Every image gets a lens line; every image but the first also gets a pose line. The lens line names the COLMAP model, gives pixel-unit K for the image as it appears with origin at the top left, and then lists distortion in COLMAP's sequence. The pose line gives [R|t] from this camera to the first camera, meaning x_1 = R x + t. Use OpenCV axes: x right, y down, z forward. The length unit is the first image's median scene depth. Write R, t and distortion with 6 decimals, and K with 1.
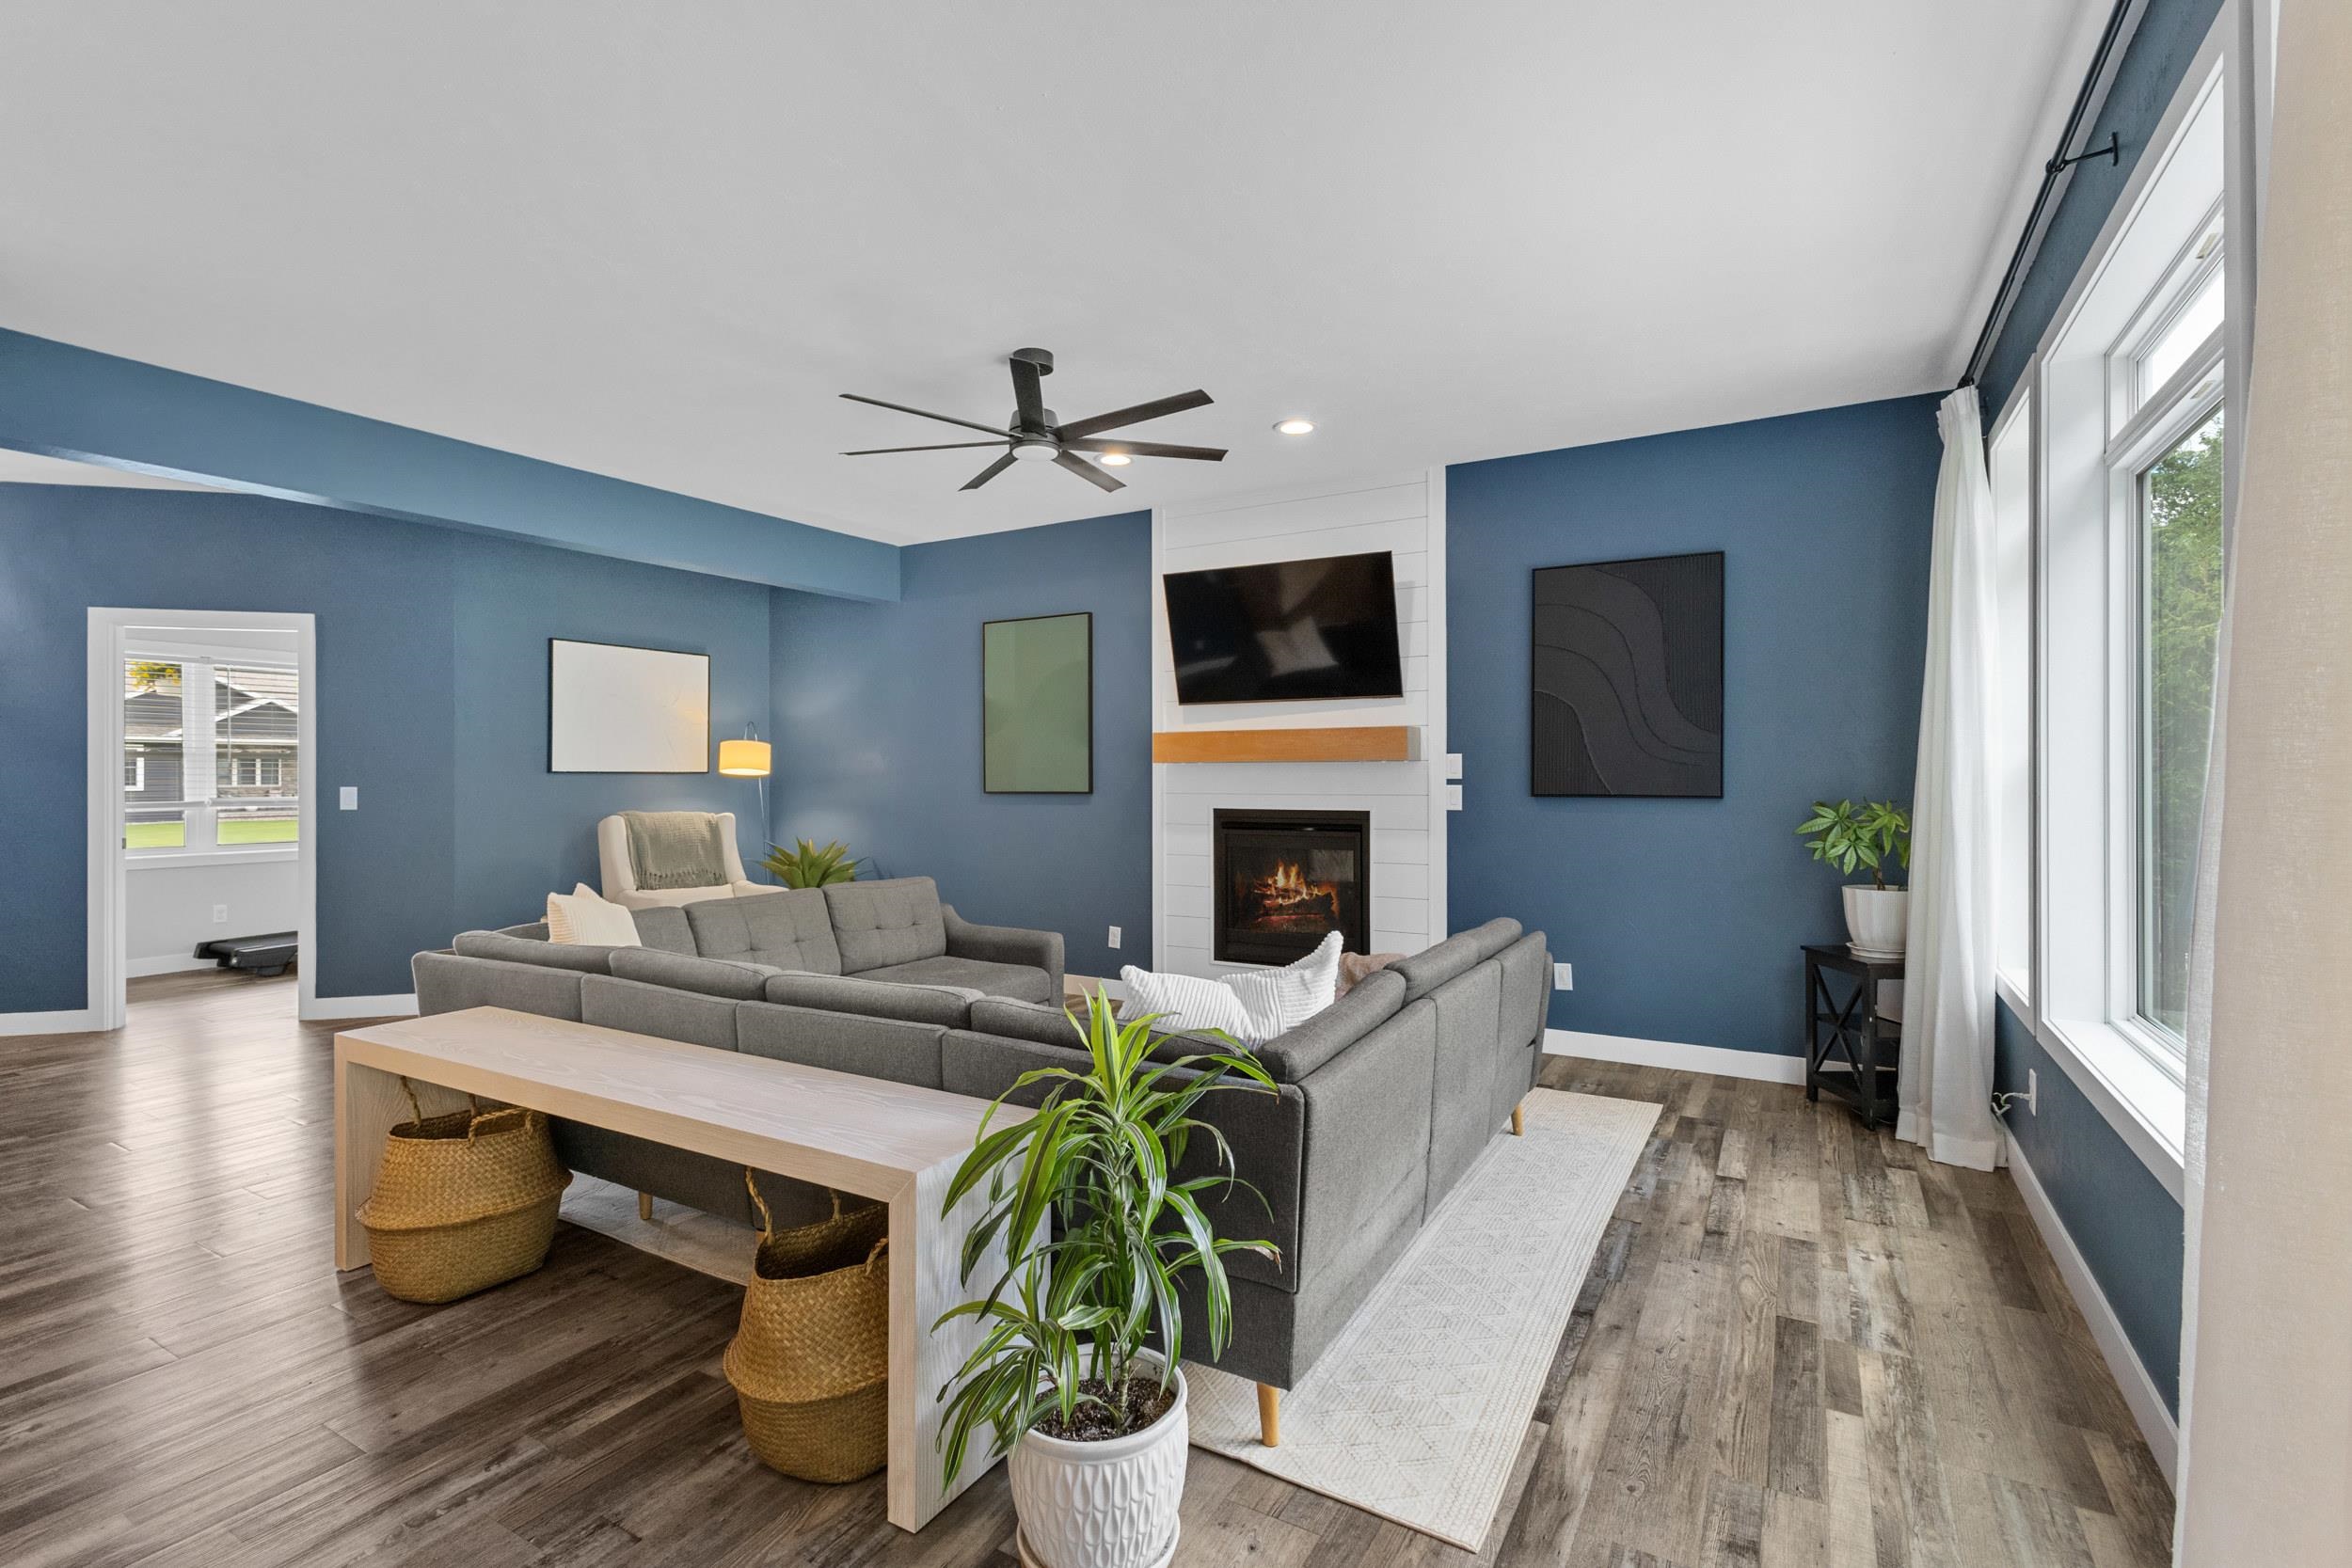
lens RADIAL K [[1080.5, 0, 1145.6], [0, 1080.5, 767.0], [0, 0, 1]] dist [0.006706, -0.003115]
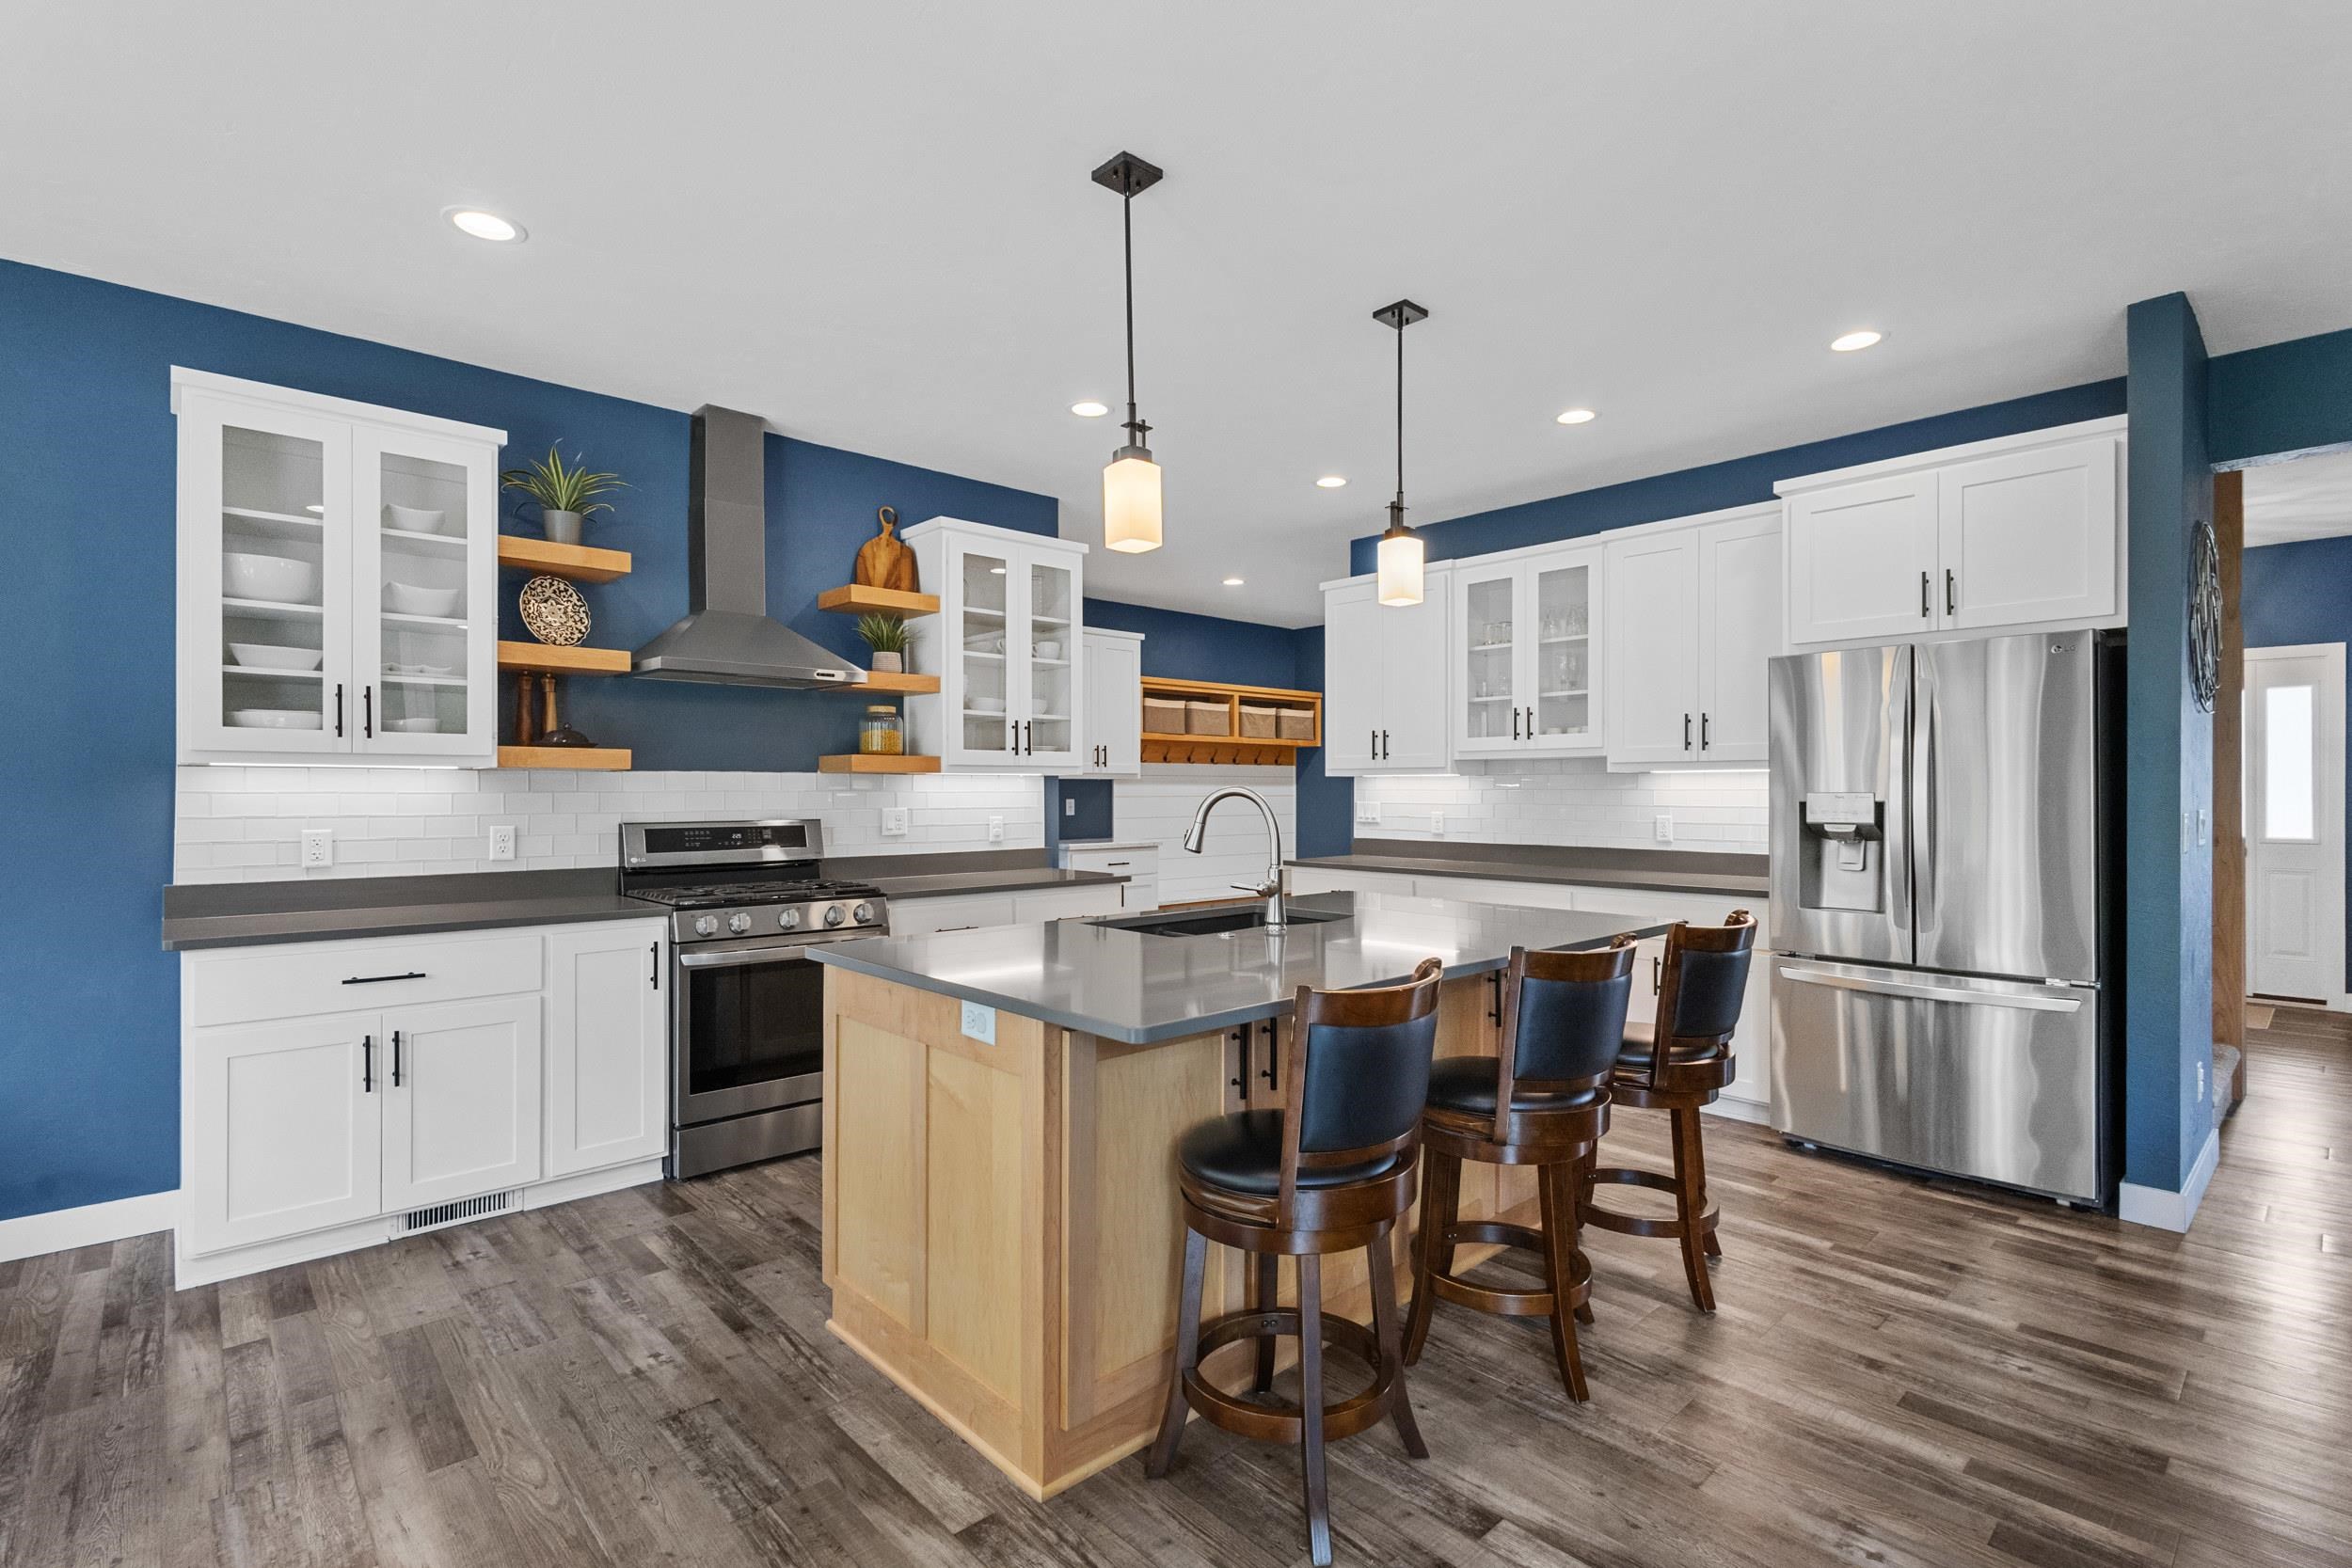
lens RADIAL K [[1080.5, 0, 1171.5], [0, 1080.5, 790.7], [0, 0, 1]] dist [0.006706, -0.003115]
pose [[-0.300069, 0.002553, -0.953914, 0.146633], [0.005397, 0.999985, 0.000979, 0.002902], [0.953902, -0.004855, -0.300078, 0.178716]]
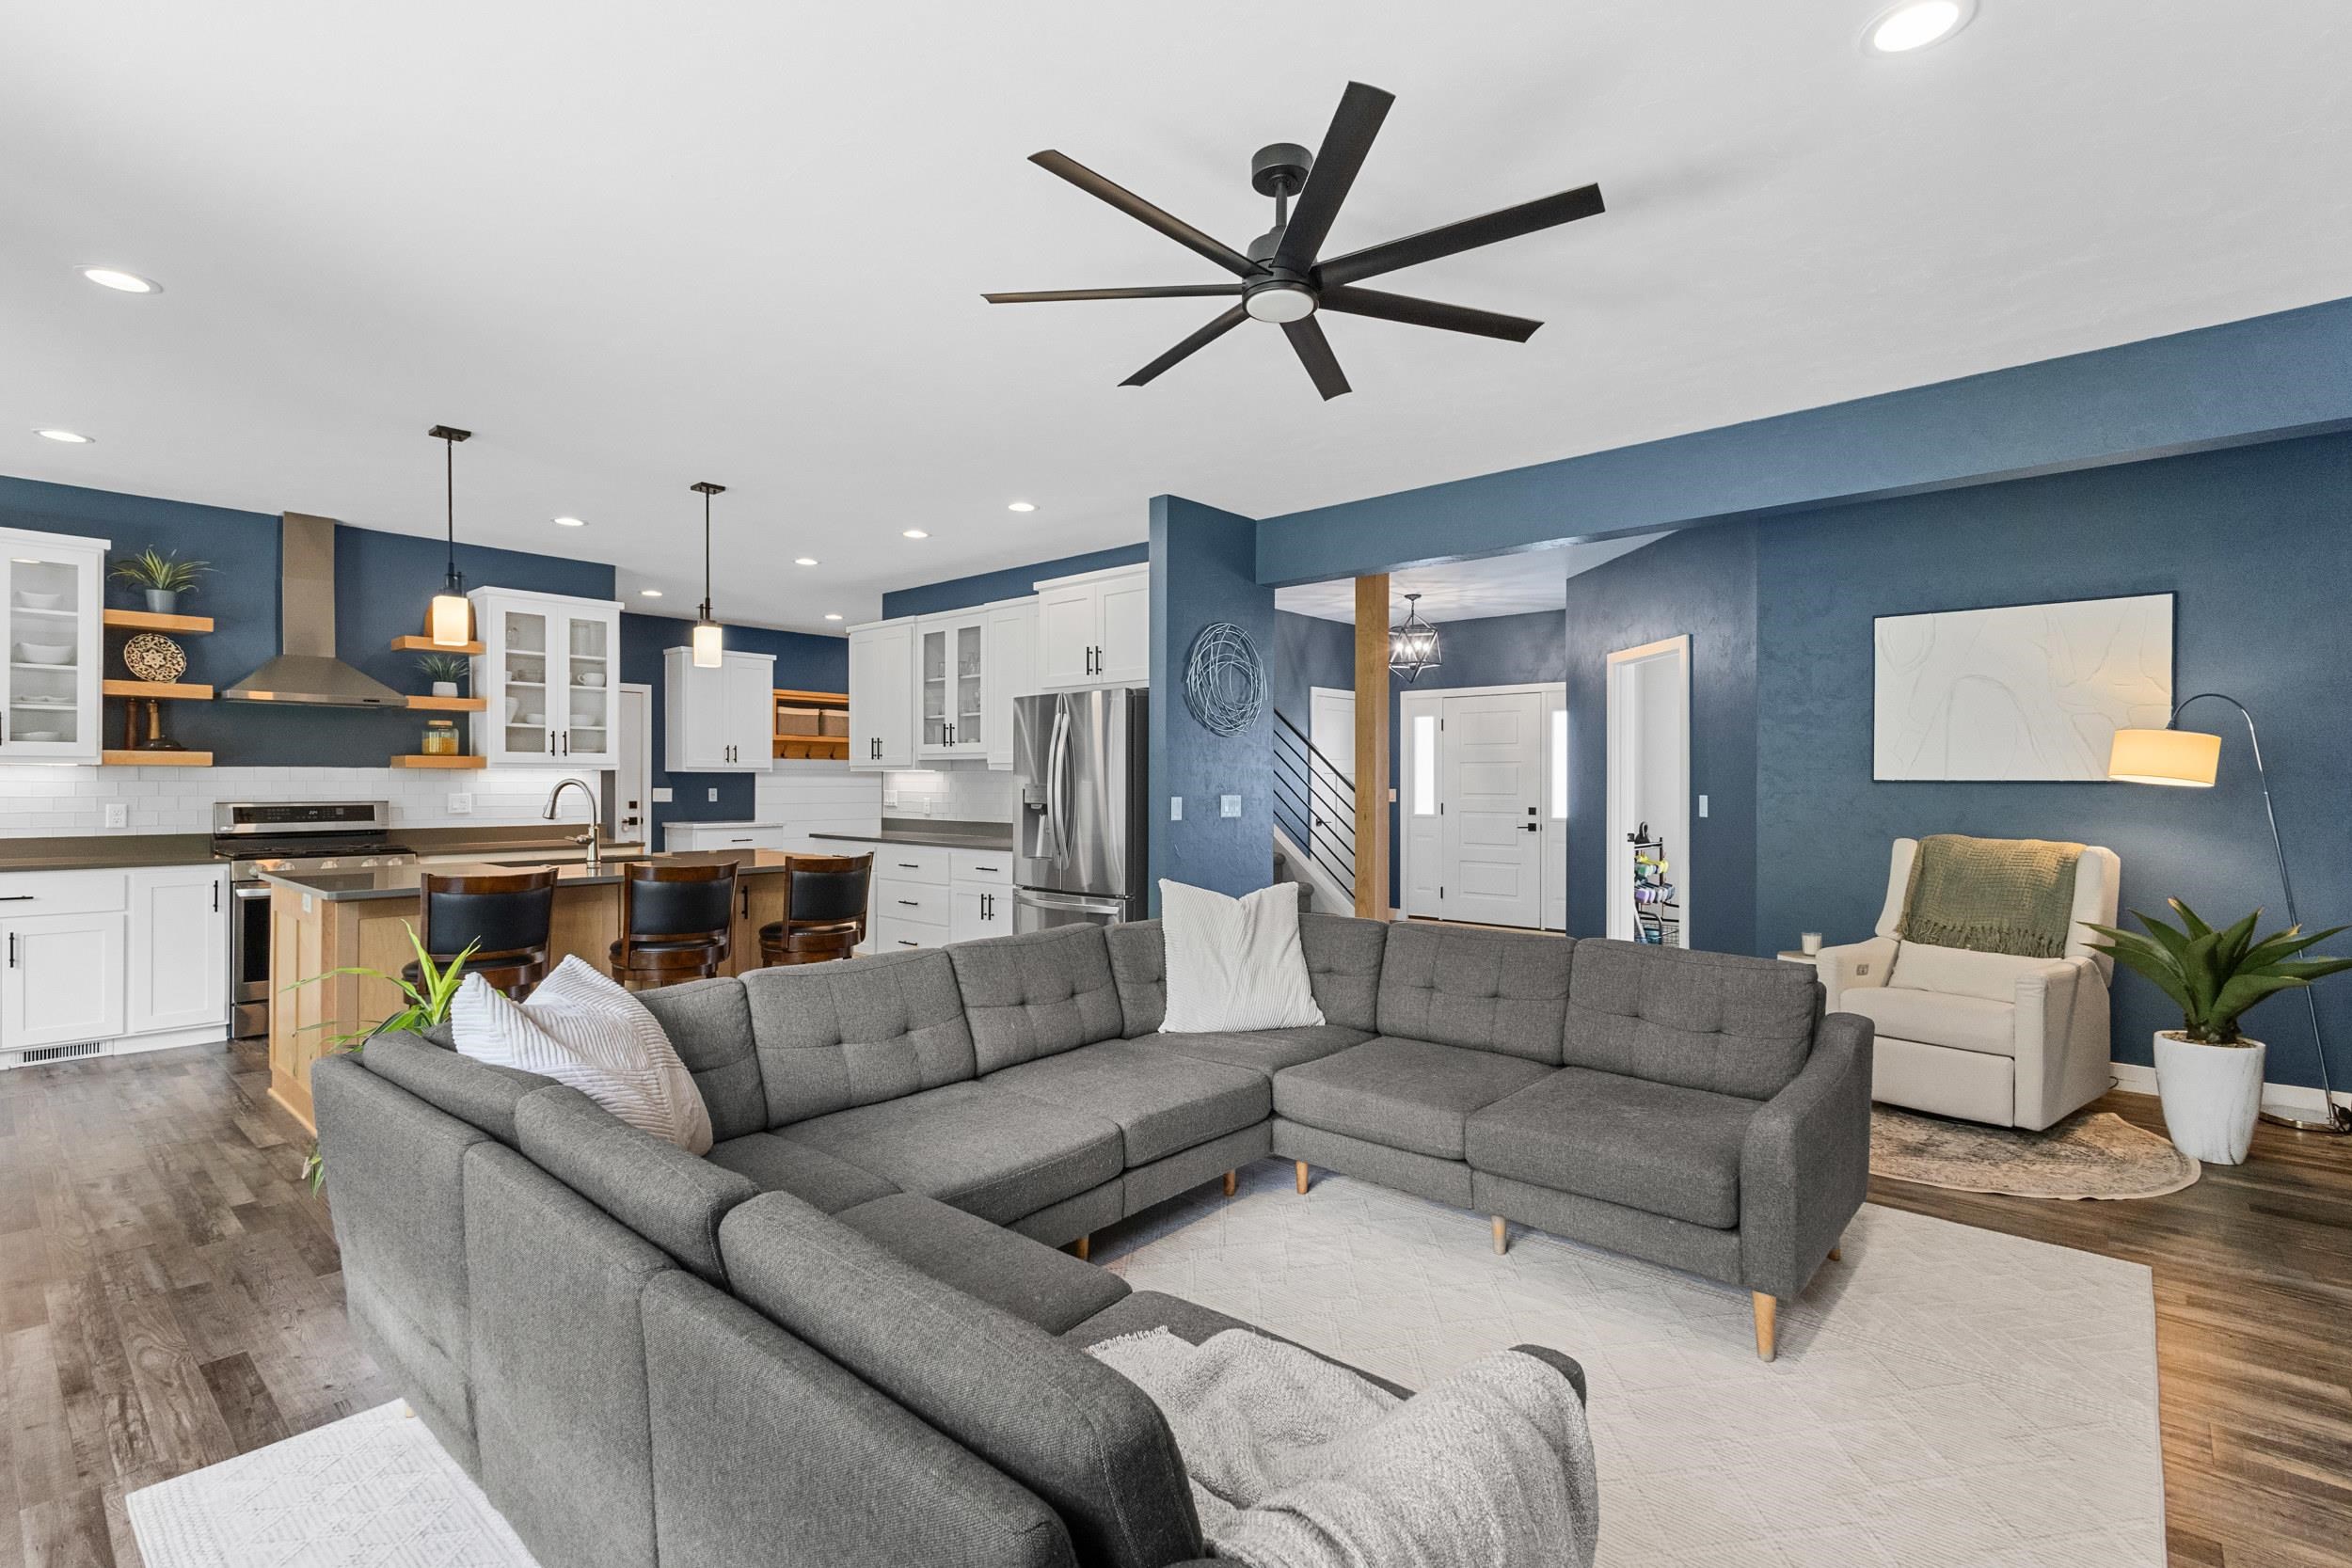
lens RADIAL K [[1080.5, 0, 1174.4], [0, 1080.5, 778.4], [0, 0, 1]] dist [0.006706, -0.003115]
pose [[-0.199470, -0.001923, -0.979902, 0.413351], [0.002195, 0.999995, -0.002410, 0.004363], [0.979901, -0.002632, -0.199465, 0.742261]]
